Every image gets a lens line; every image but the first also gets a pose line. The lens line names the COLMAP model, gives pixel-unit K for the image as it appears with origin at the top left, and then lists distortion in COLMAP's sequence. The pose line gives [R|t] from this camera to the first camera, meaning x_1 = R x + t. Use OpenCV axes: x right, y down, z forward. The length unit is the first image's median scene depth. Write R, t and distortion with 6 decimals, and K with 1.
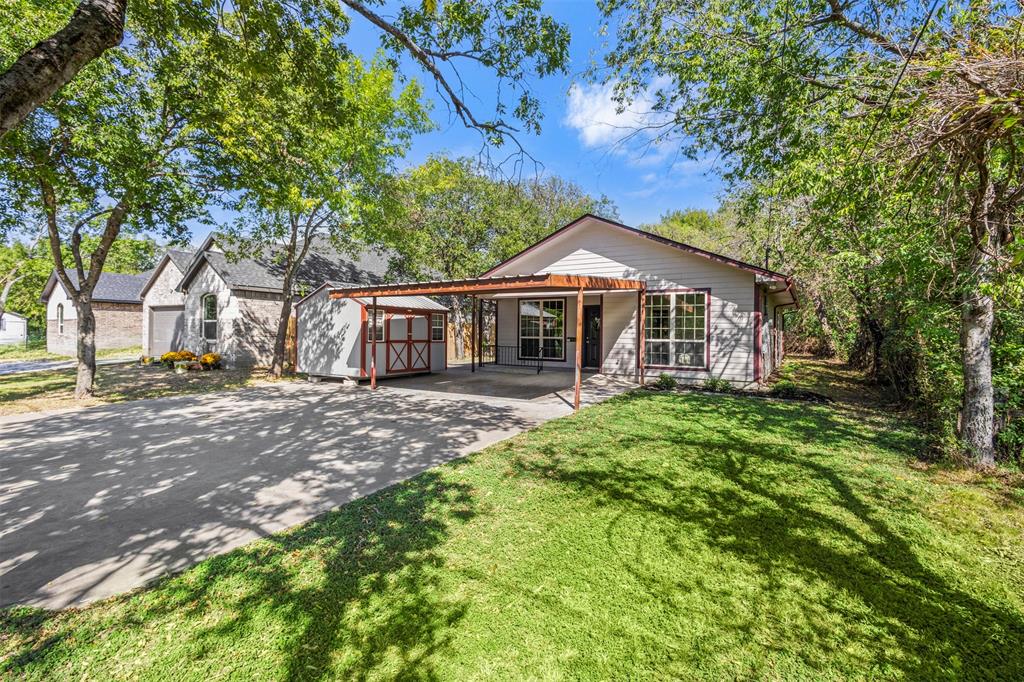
lens RADIAL K [[472.6, 0, 503.5], [0, 472.6, 341.9], [0, 0, 1]] dist [0.009885, -0.002514]
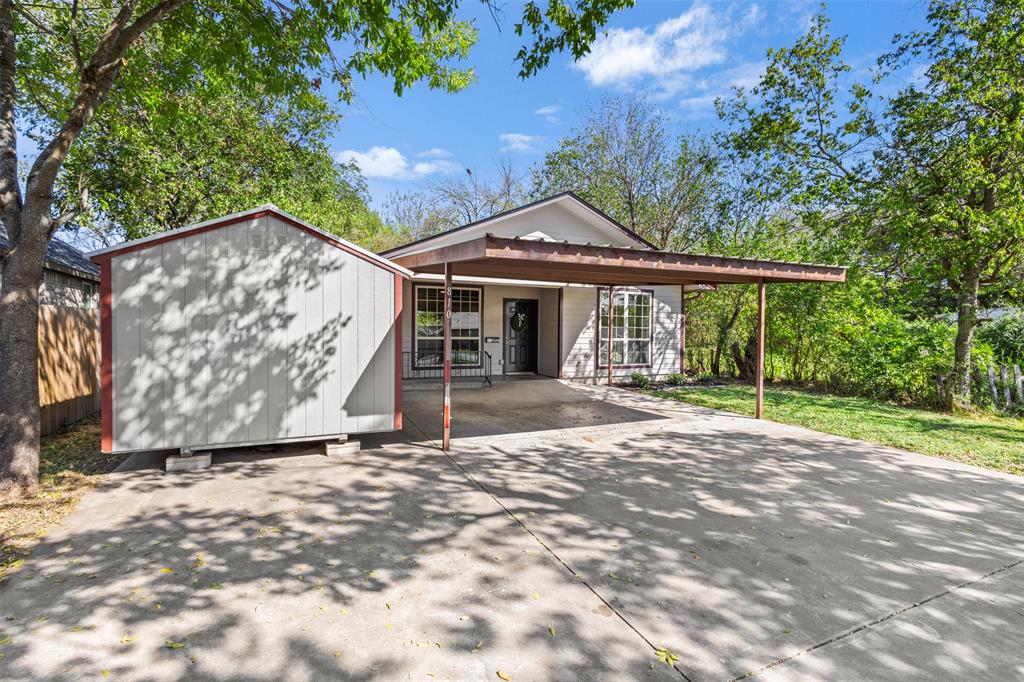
lens RADIAL K [[472.6, 0, 509.9], [0, 472.6, 344.2], [0, 0, 1]] dist [0.009885, -0.002514]
pose [[0.554620, -0.028264, 0.831624, -0.574856], [0.014328, 0.999599, 0.024418, -0.019969], [-0.831981, -0.001627, 0.554802, 0.598660]]
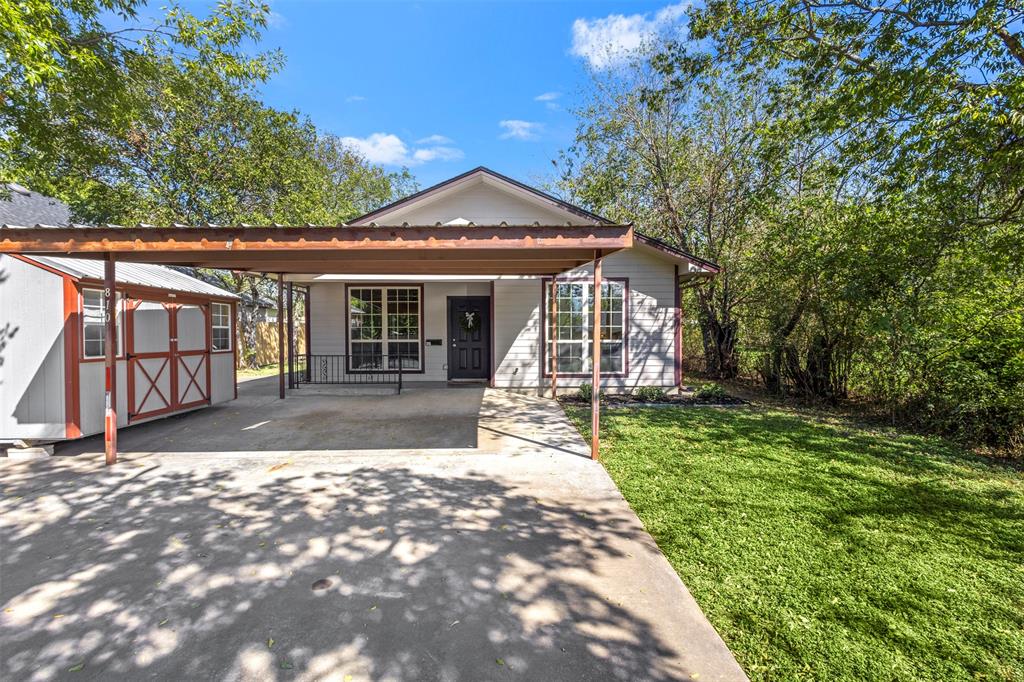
lens RADIAL K [[472.6, 0, 504.6], [0, 472.6, 340.7], [0, 0, 1]] dist [0.009885, -0.002514]
pose [[0.841048, -0.021629, 0.540528, -0.178951], [0.019378, 0.999764, 0.009854, -0.014870], [-0.540614, 0.002187, 0.841268, 0.367747]]
